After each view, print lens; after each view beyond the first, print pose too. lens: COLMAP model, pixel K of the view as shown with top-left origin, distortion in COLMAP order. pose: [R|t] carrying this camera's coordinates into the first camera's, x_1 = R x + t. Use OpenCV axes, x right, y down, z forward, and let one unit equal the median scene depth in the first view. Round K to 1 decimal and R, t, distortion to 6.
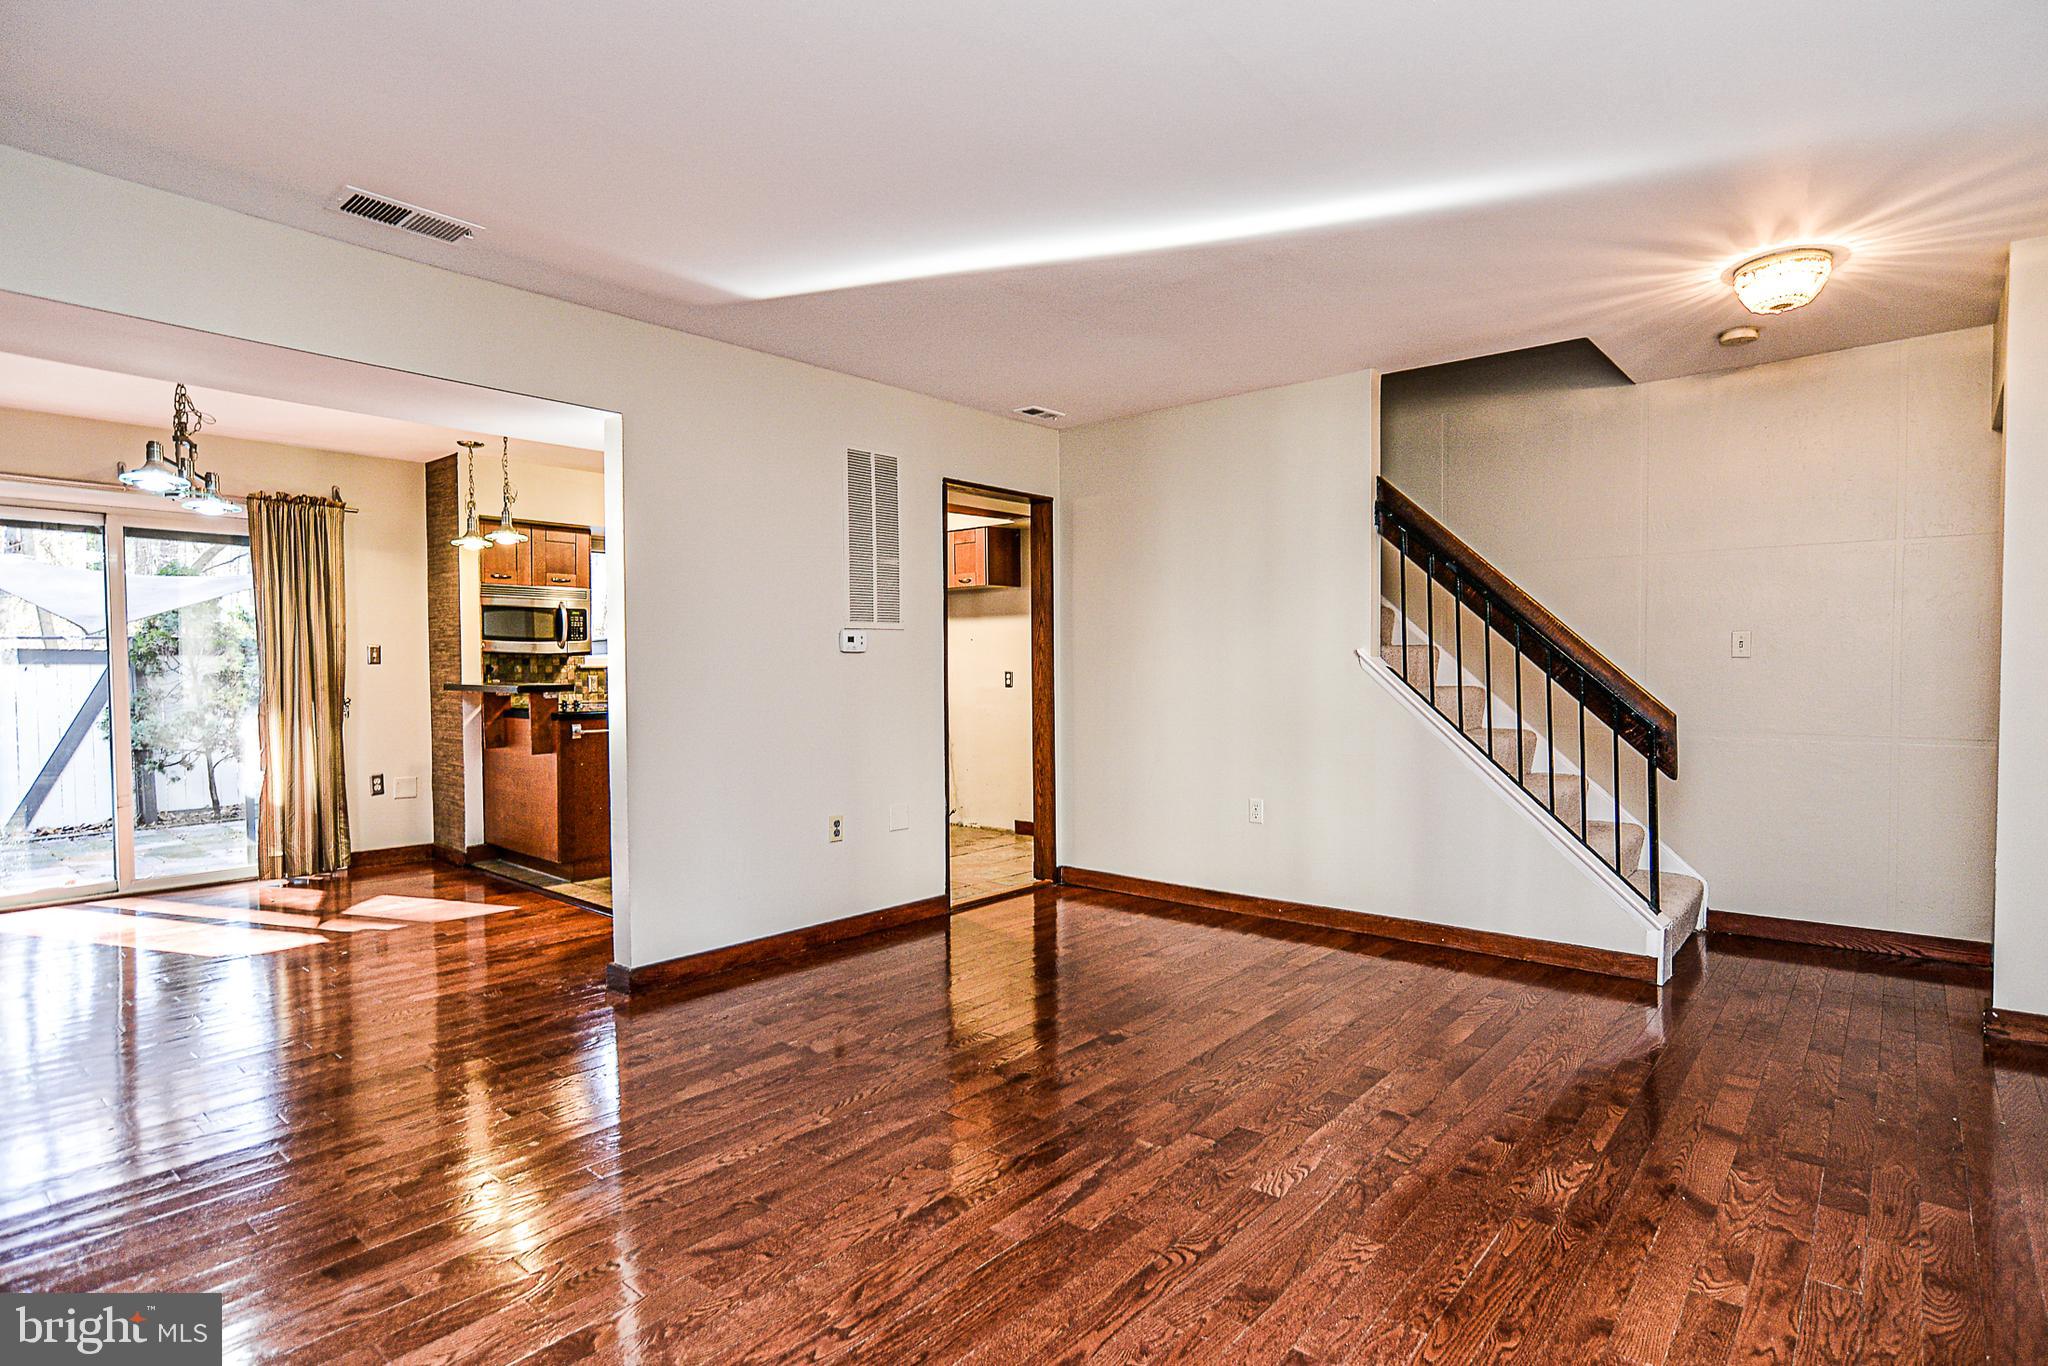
lens RADIAL K [[1039.2, 0, 1033.6], [0, 1039.2, 692.5], [0, 0, 1]] dist [-0.018302, 0.016204]
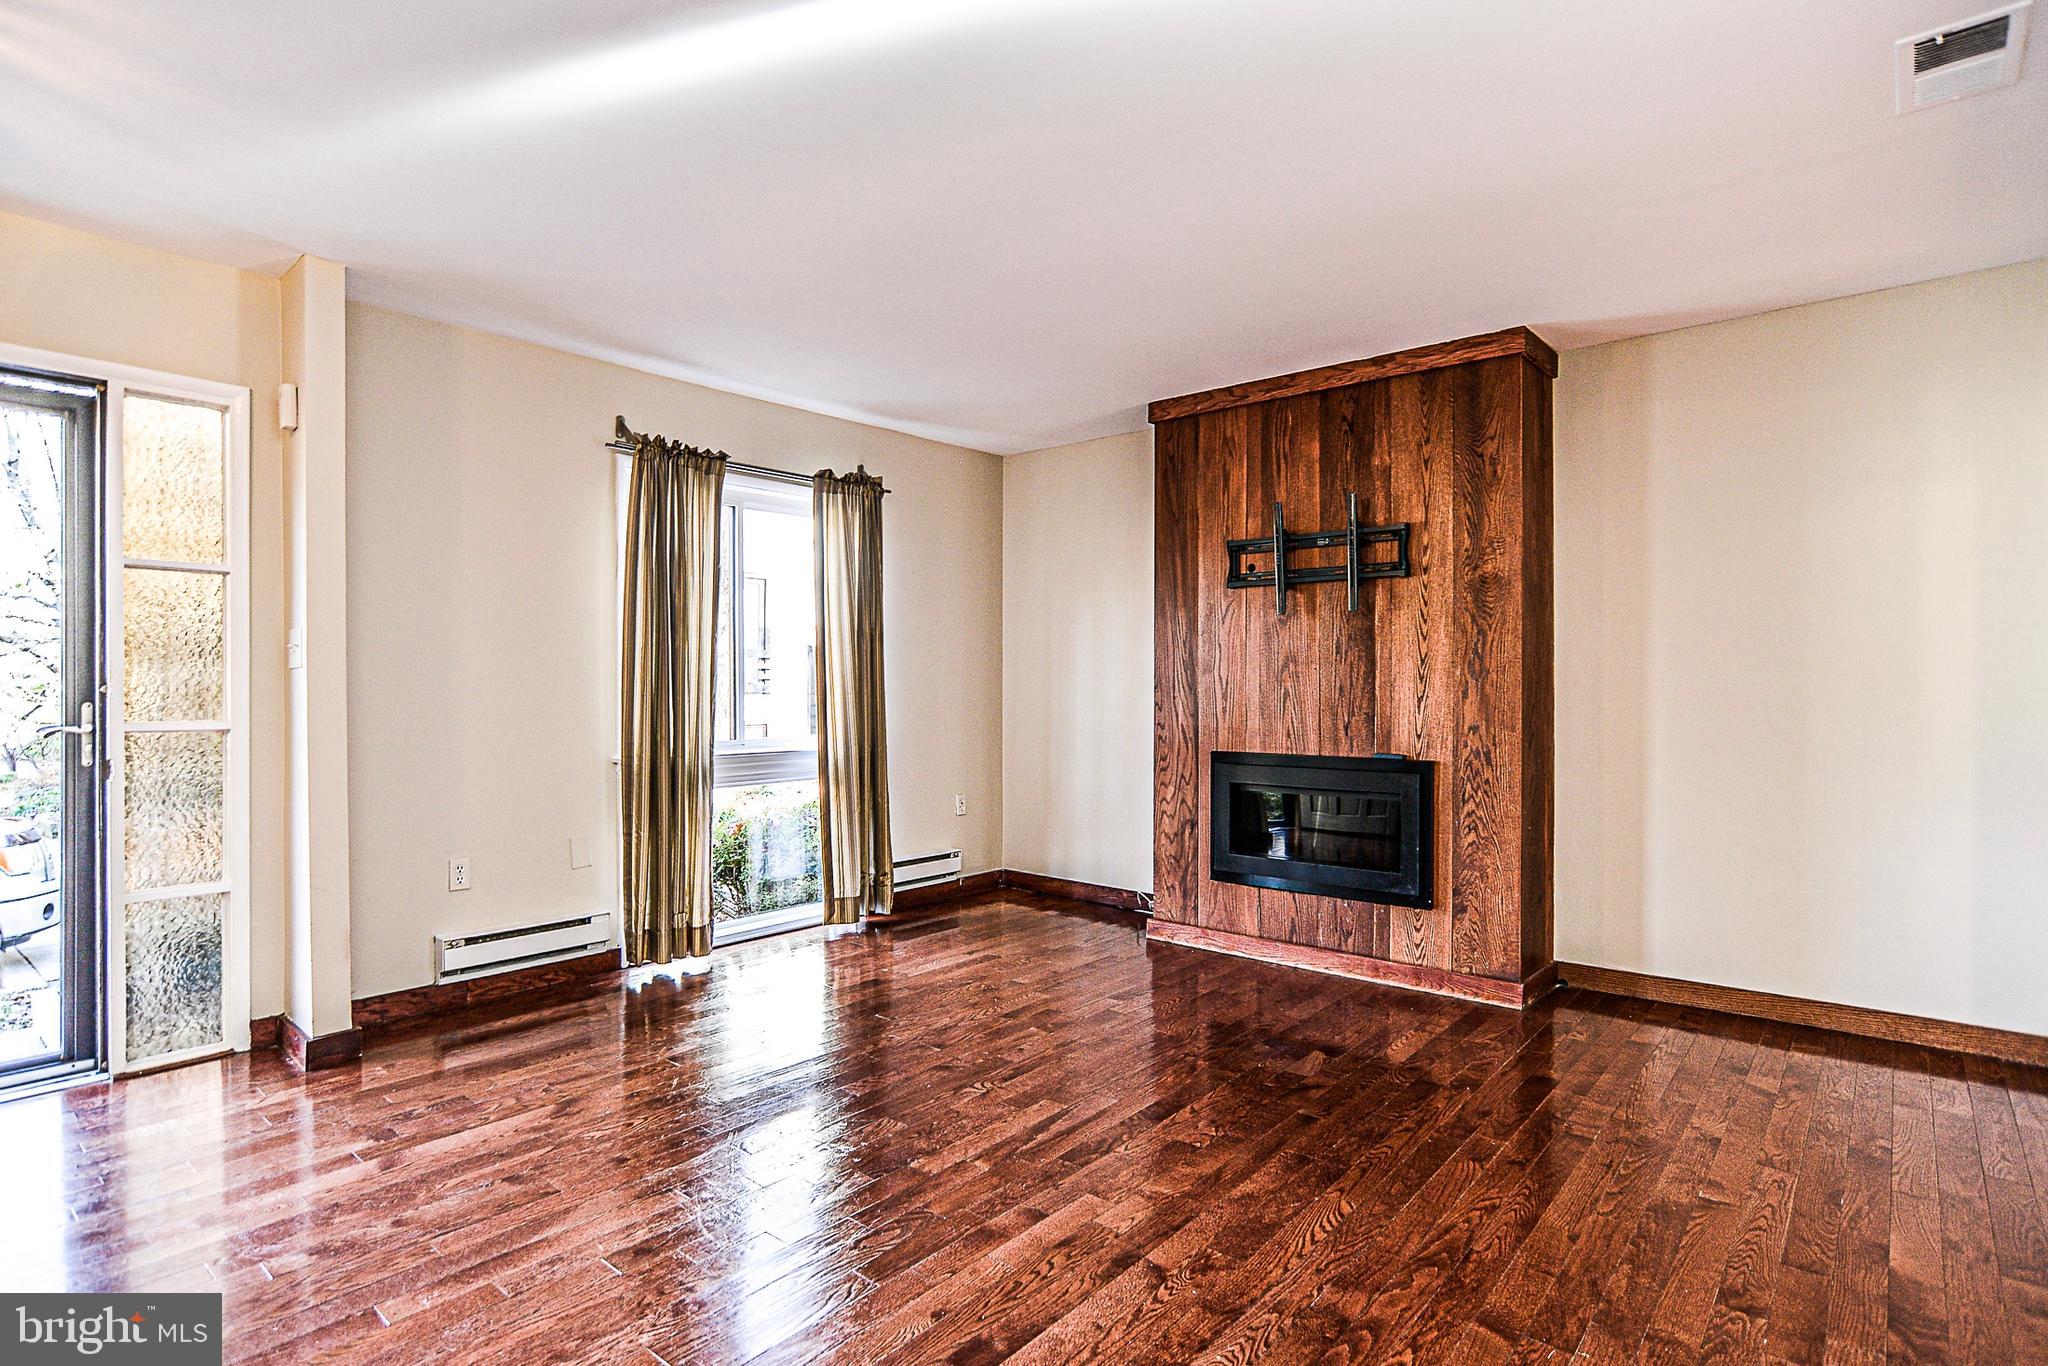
lens RADIAL K [[1039.2, 0, 1033.6], [0, 1039.2, 692.5], [0, 0, 1]] dist [-0.018302, 0.016204]
pose [[-0.999982, 0.005035, 0.003193, 0.025223], [0.005134, 0.999481, 0.031799, -0.021529], [-0.003031, 0.031815, -0.999489, 0.950193]]
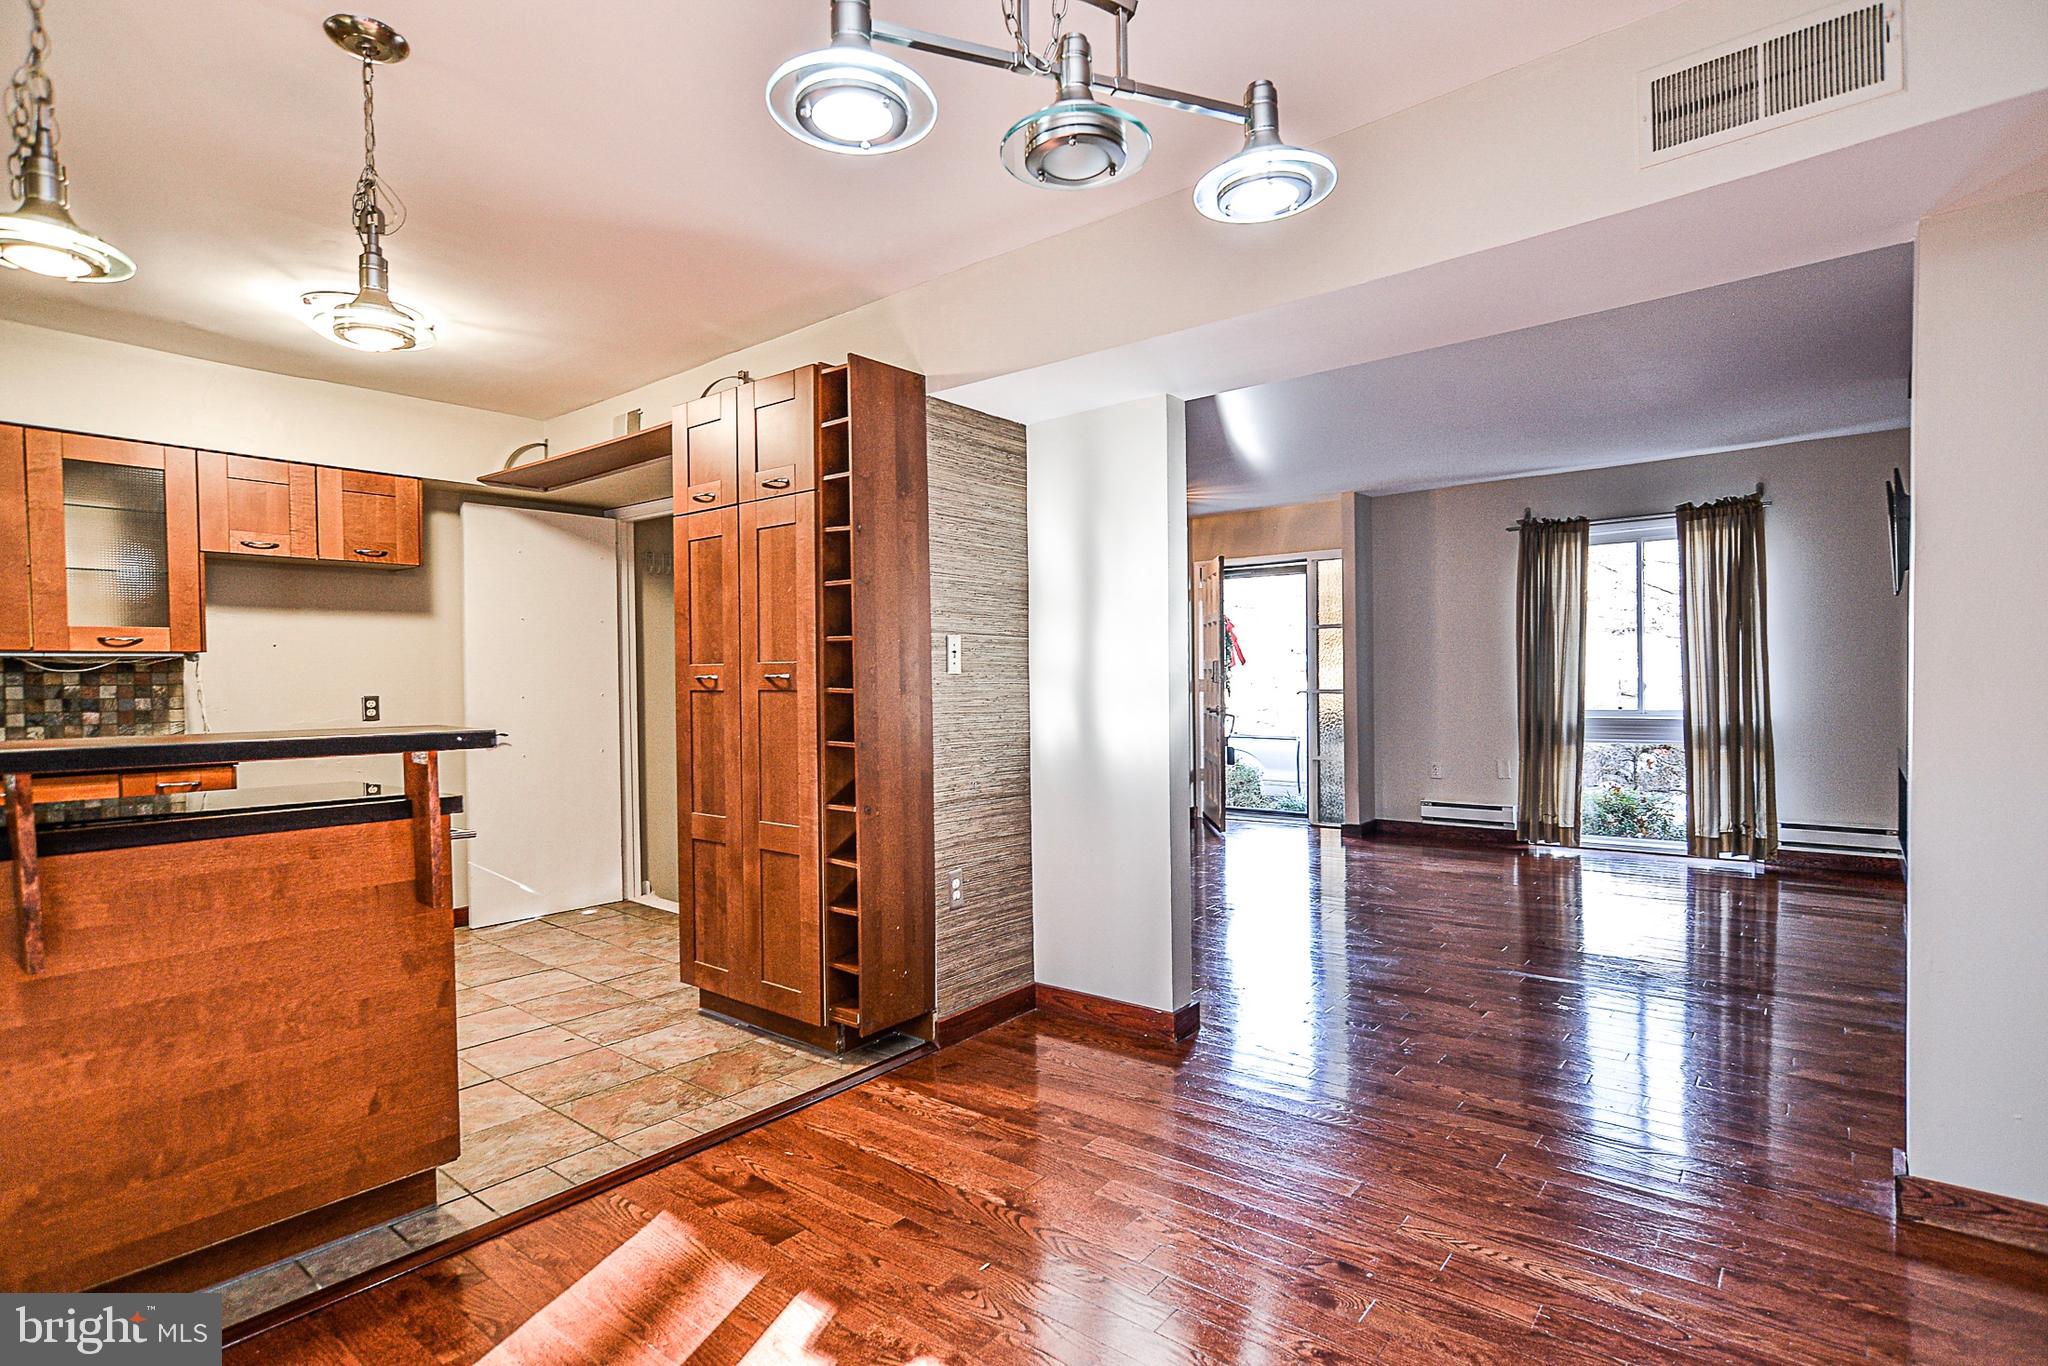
lens RADIAL K [[1012.5, 0, 1030.3], [0, 1012.5, 691.6], [0, 0, 1]] dist [-0.021263, 0.014271]
pose [[-0.021412, -0.008254, 0.999737, -0.905168], [0.040967, 0.999119, 0.009126, -0.016493], [-0.998931, 0.041152, -0.021055, 0.814164]]
